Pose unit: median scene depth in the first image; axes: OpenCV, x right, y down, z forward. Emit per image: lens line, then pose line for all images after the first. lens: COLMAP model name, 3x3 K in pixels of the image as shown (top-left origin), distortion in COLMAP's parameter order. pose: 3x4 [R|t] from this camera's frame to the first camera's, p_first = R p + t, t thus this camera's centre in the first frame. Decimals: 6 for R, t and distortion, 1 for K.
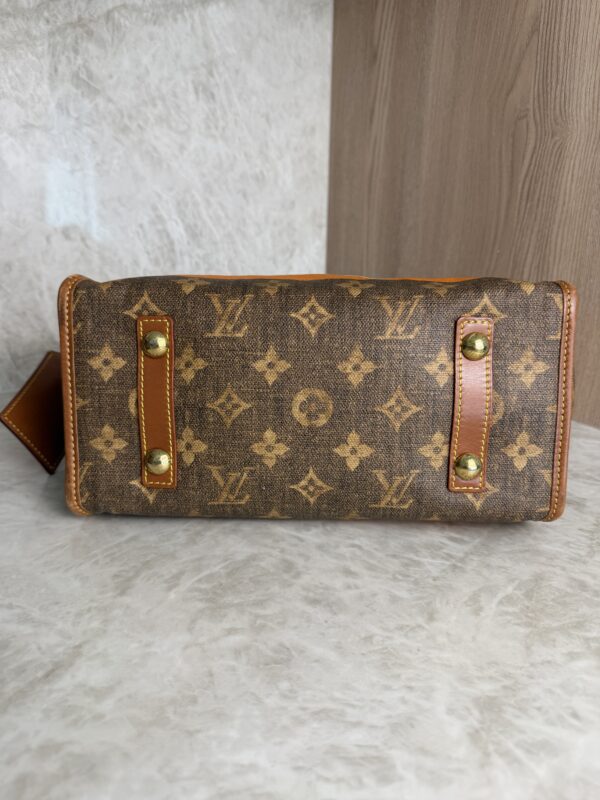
lens RADIAL K [[580.1, 0, 298.3], [0, 580.1, 395.2], [0, 0, 1]] dist [-0.006715, -0.034865]
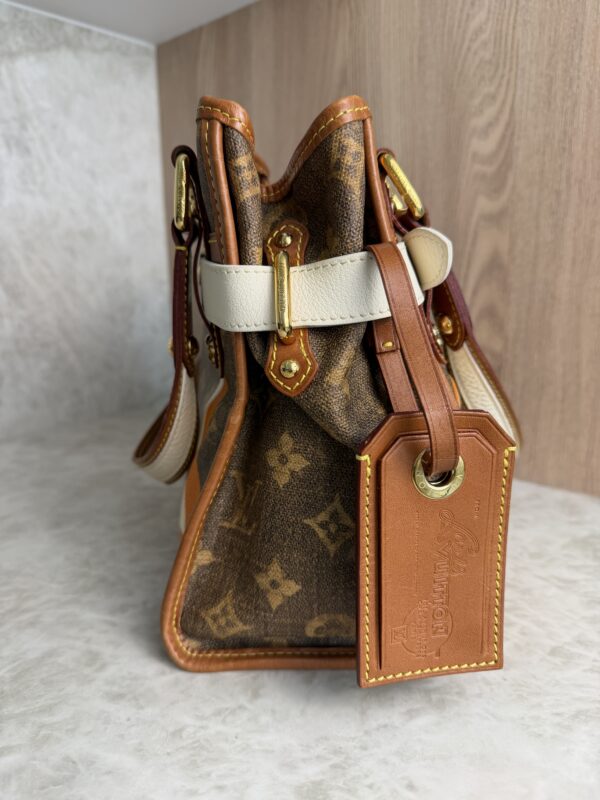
lens RADIAL K [[580.1, 0, 300.0], [0, 580.1, 404.3], [0, 0, 1]] dist [-0.006715, -0.034865]
pose [[0.978126, -0.075529, 0.193816, 0.145094], [0.094724, 0.991266, -0.091753, 0.039773], [-0.185193, 0.108105, 0.976738, 0.094745]]
